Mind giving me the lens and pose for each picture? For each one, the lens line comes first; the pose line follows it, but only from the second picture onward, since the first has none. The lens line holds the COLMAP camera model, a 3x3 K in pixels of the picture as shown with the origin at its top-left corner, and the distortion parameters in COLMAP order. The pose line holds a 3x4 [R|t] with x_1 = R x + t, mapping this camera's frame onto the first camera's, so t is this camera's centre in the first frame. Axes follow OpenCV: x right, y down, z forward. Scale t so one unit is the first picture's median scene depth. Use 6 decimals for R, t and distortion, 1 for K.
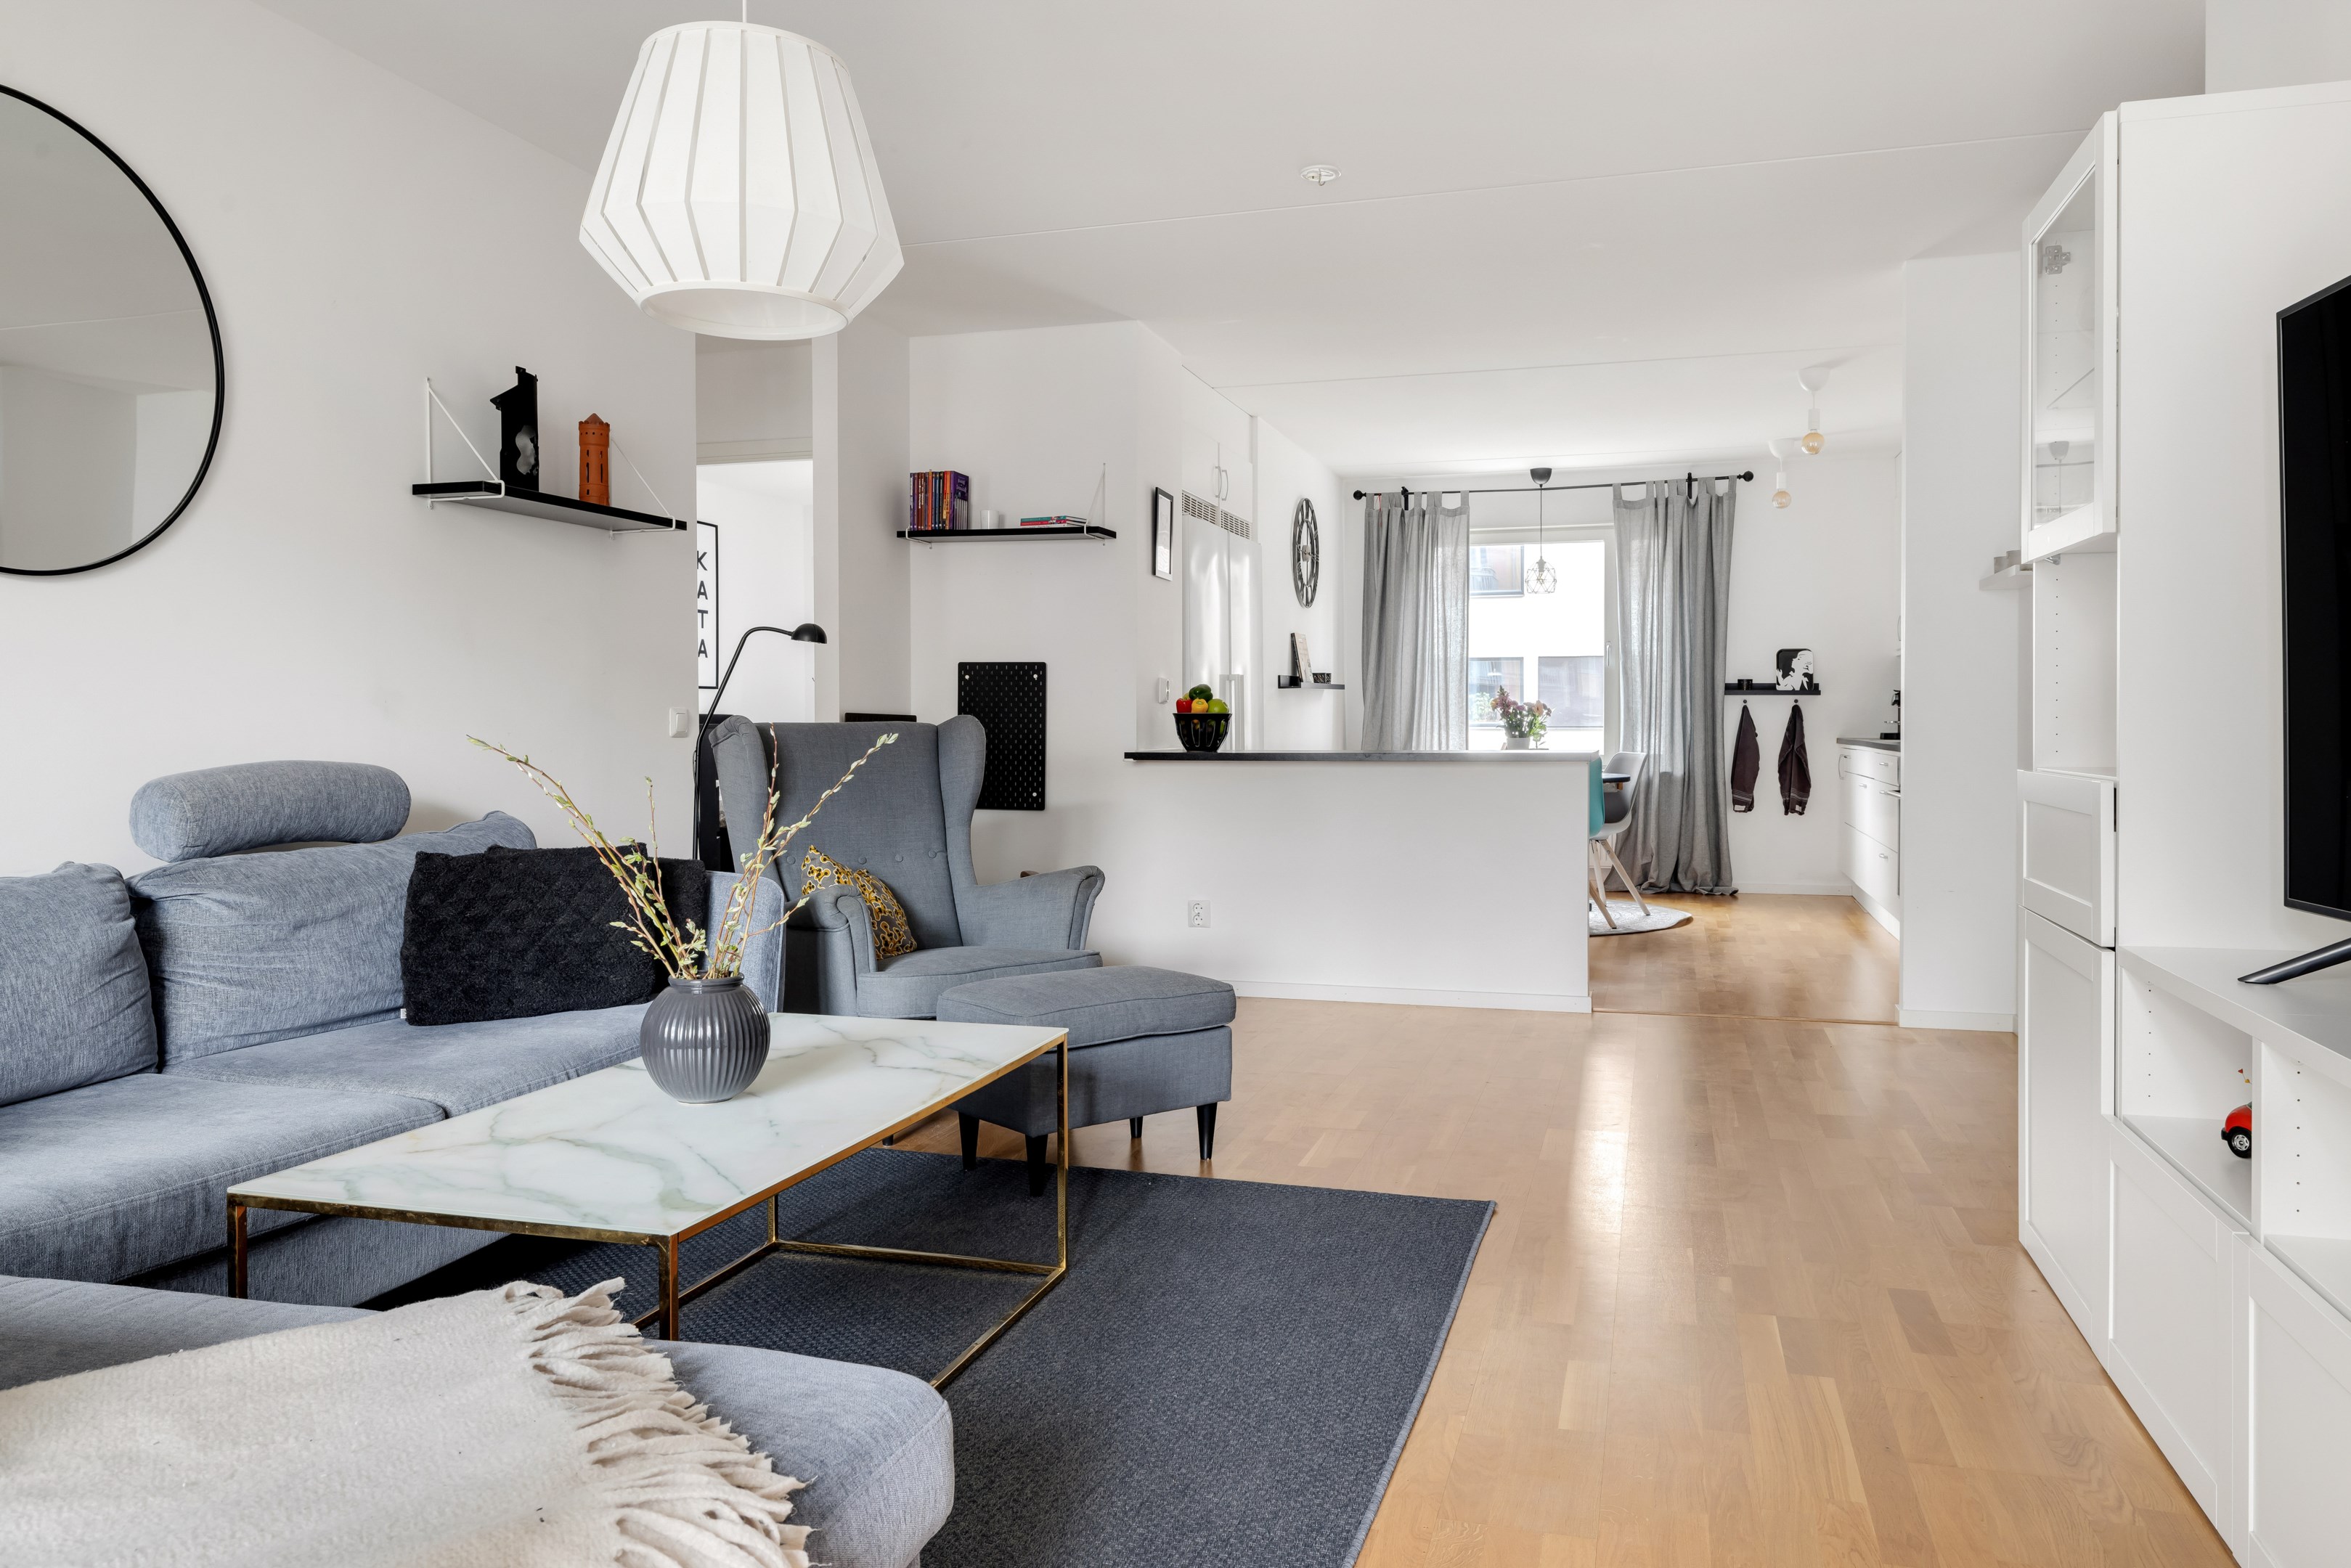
lens RADIAL K [[1612.3, 0, 1189.0], [0, 1612.3, 758.5], [0, 0, 1]] dist [-0.001441, -0.000271]
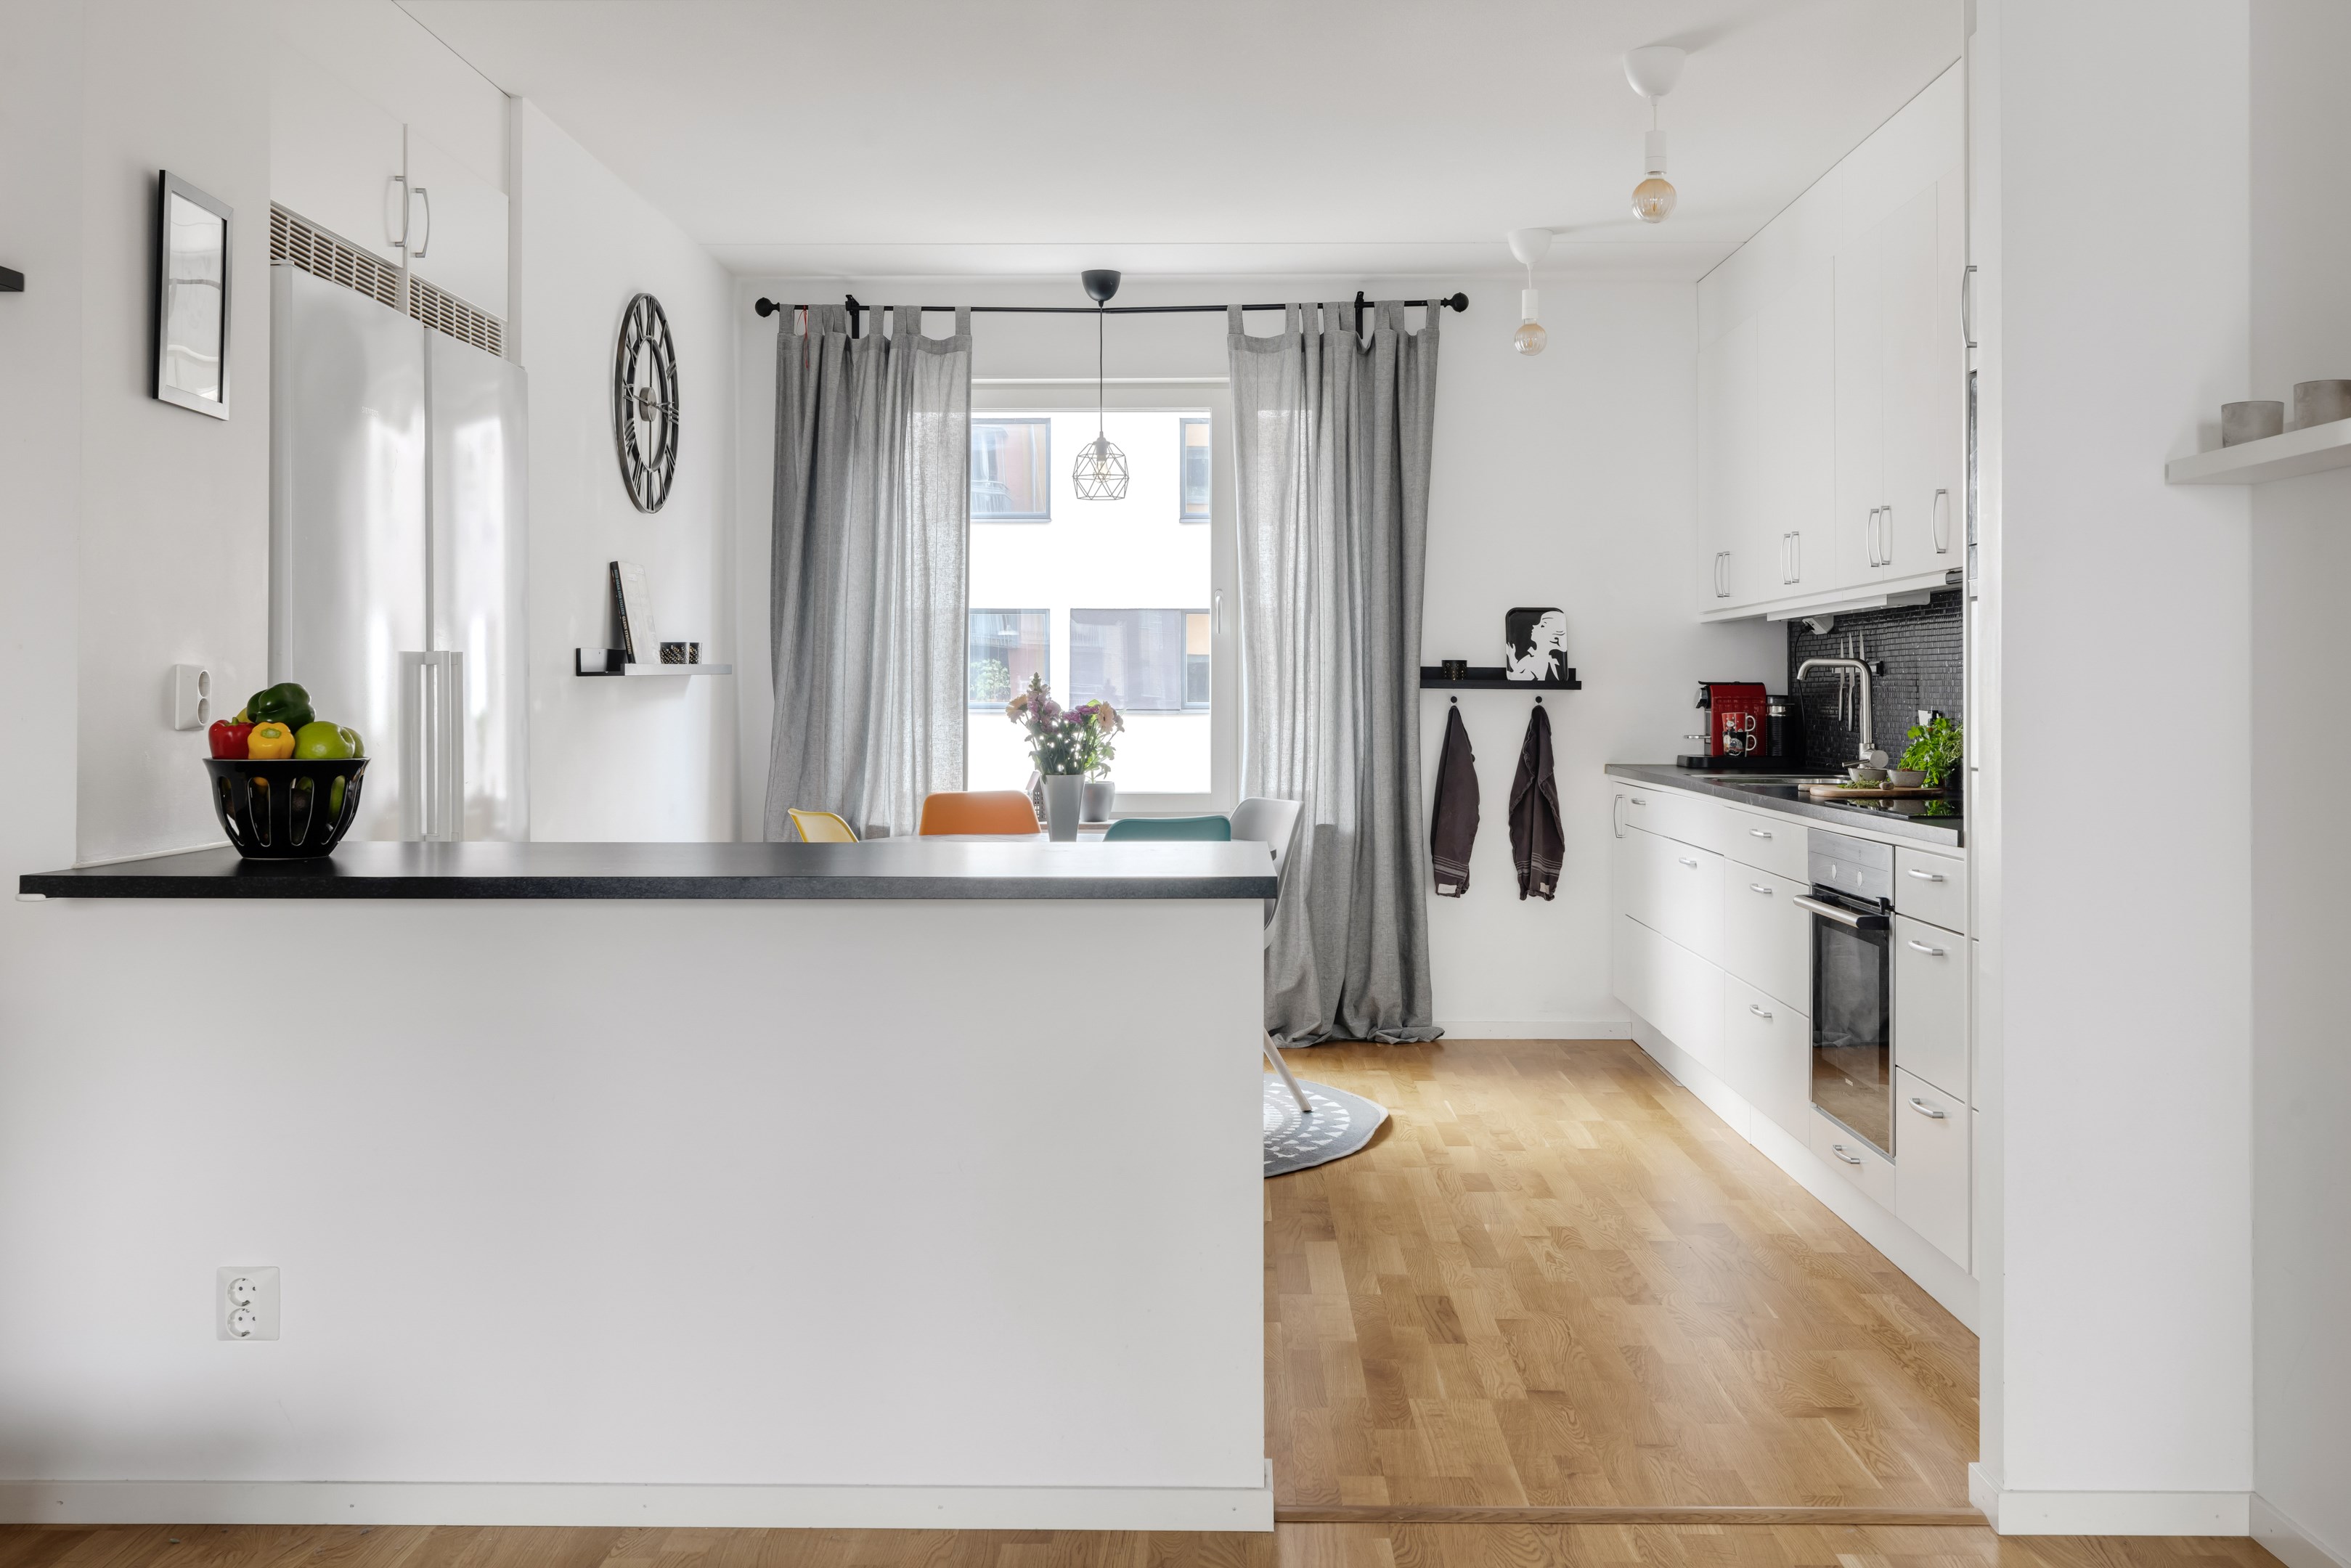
lens RADIAL K [[2176.6, 0, 1198.9], [0, 2176.6, 689.3], [0, 0, 1]] dist [-0.007019, -0.000643]
pose [[0.962404, 0.004149, 0.271590, 0.051580], [0.002480, 0.999708, -0.024057, -0.020995], [-0.271610, 0.023826, 0.962112, 0.291244]]
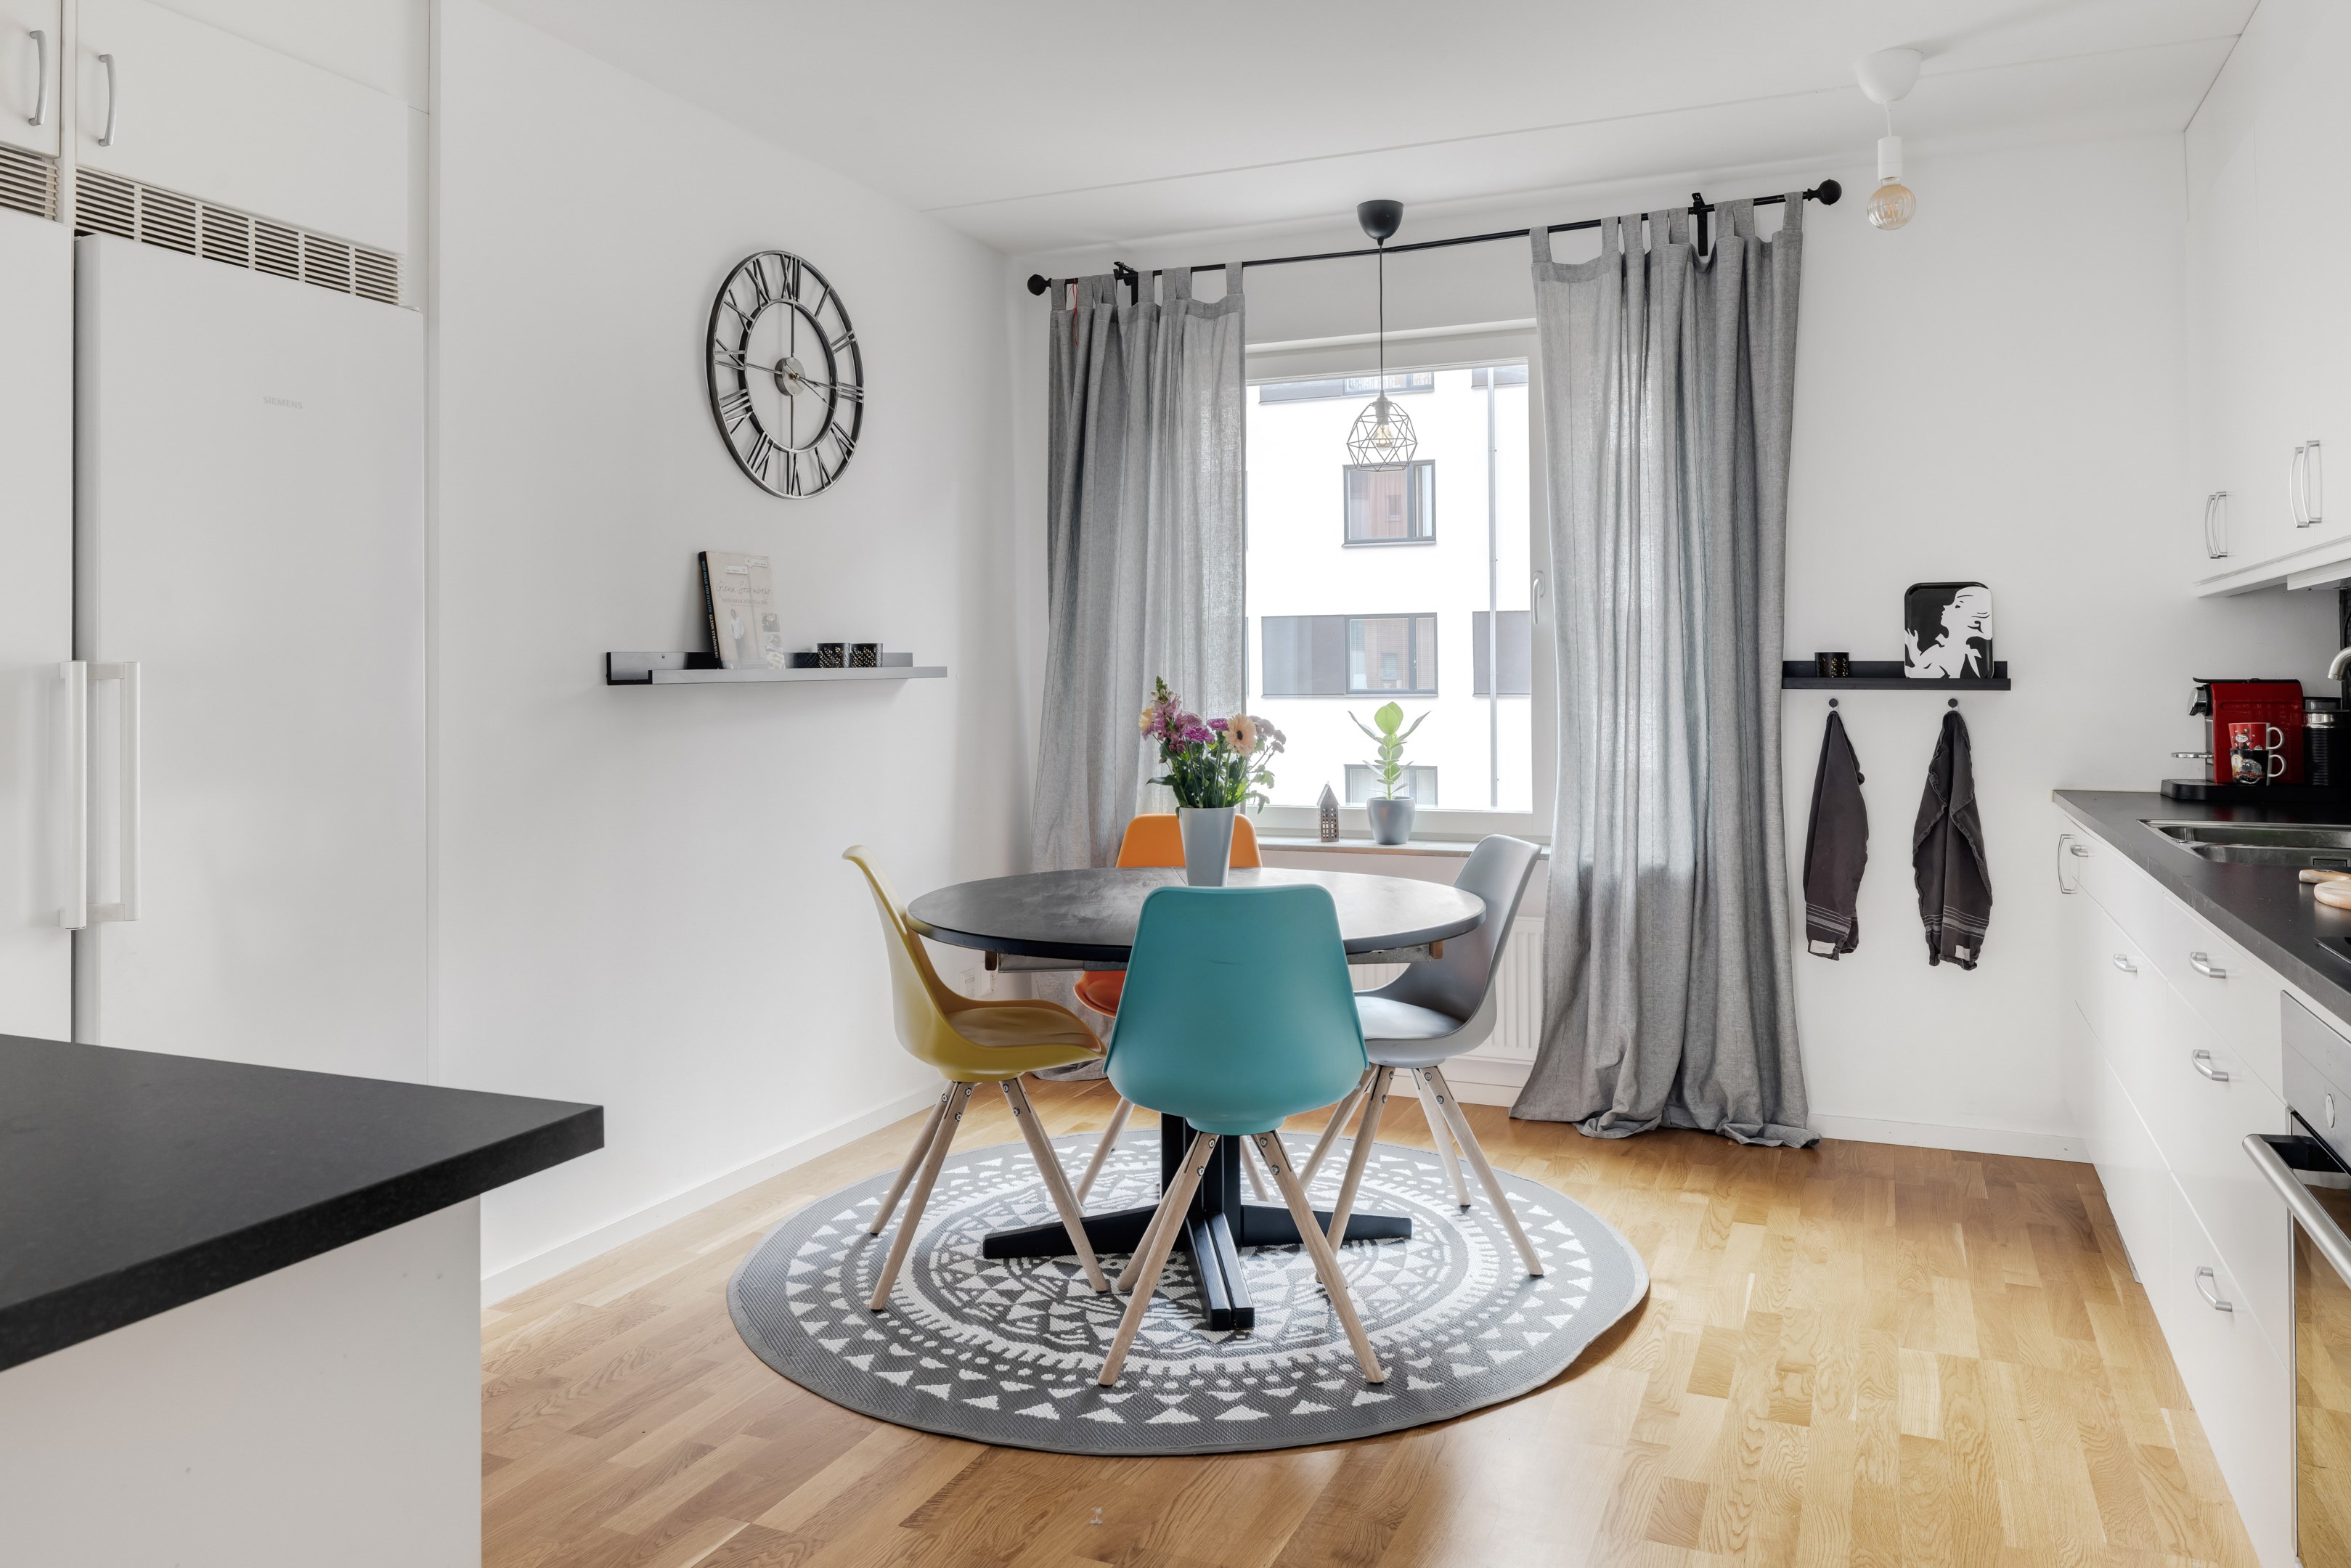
lens RADIAL K [[1653.5, 0, 1178.6], [0, 1653.5, 650.8], [0, 0, 1]] dist [-0.000092, -0.001518]
pose [[0.993764, -0.003329, -0.111452, 0.218636], [-0.001094, 0.999215, -0.039606, -0.031721], [0.111496, 0.039481, 0.992980, 0.533103]]
